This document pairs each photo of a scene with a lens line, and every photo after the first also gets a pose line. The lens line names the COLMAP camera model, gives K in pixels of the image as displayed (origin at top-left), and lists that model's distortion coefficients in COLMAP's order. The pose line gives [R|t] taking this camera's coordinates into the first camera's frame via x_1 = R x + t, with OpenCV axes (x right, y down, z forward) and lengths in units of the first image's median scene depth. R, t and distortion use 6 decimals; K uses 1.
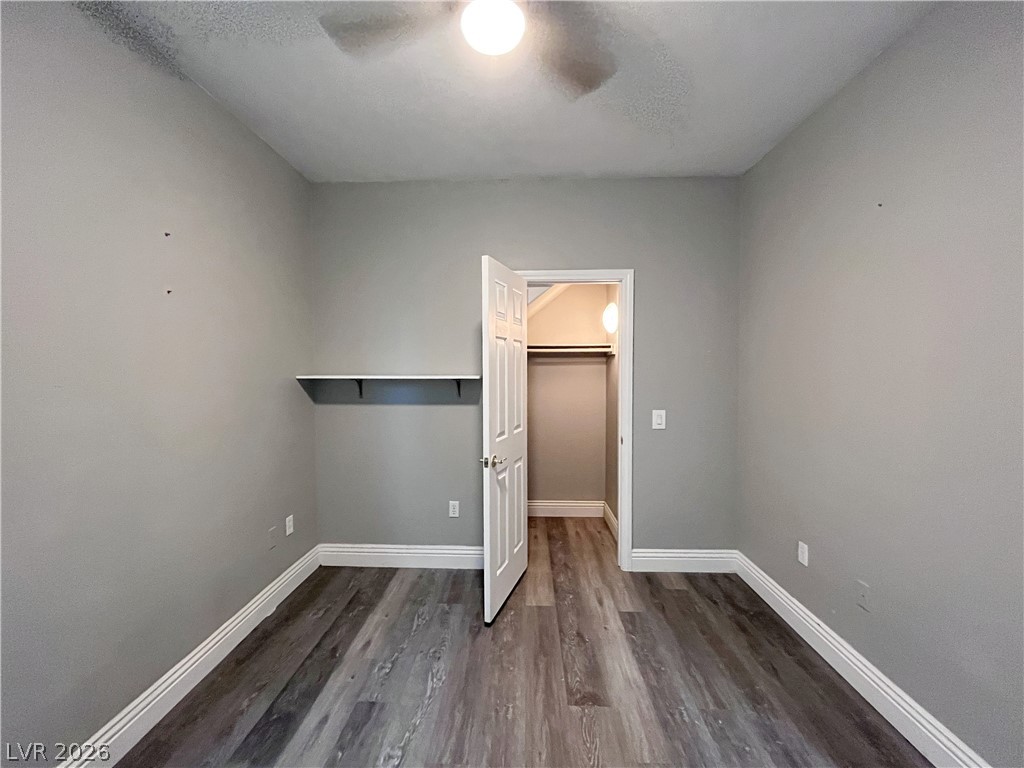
lens RADIAL K [[416.0, 0, 514.4], [0, 416.0, 382.2], [0, 0, 1]] dist [-0.003115, -0.000449]
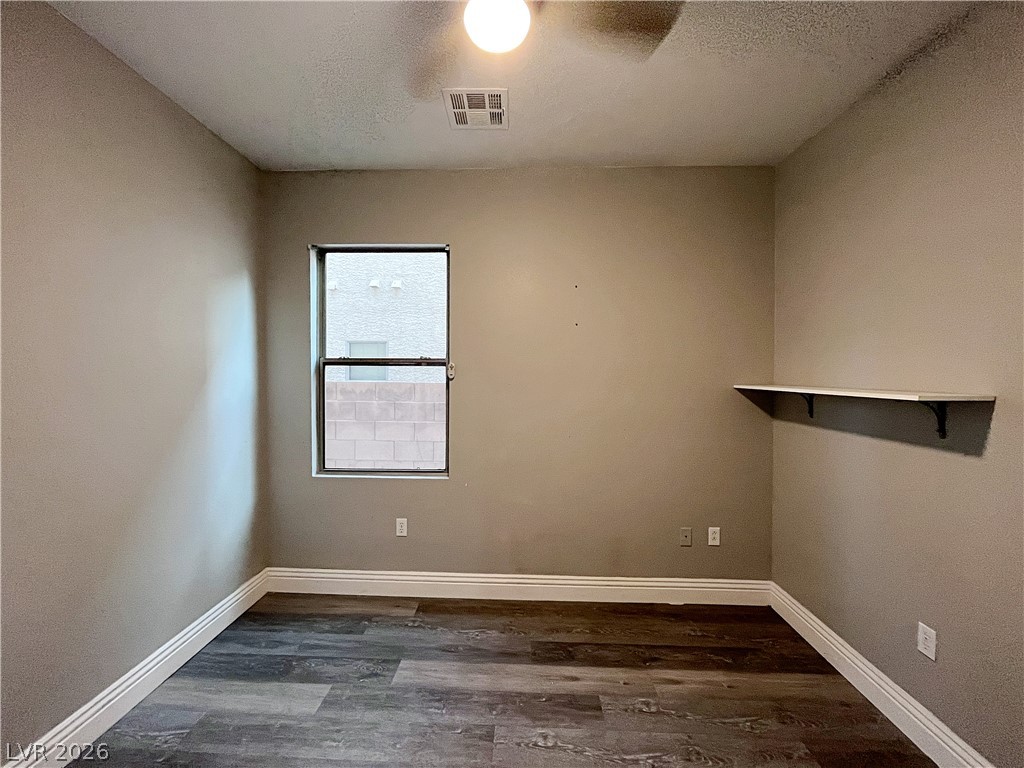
lens RADIAL K [[416.0, 0, 514.5], [0, 416.0, 382.3], [0, 0, 1]] dist [-0.003115, -0.000449]
pose [[-0.003106, 0.018600, -0.999822, 0.500977], [-0.044562, 0.998831, 0.018720, -0.021294], [0.999002, 0.044612, -0.002273, 0.581141]]
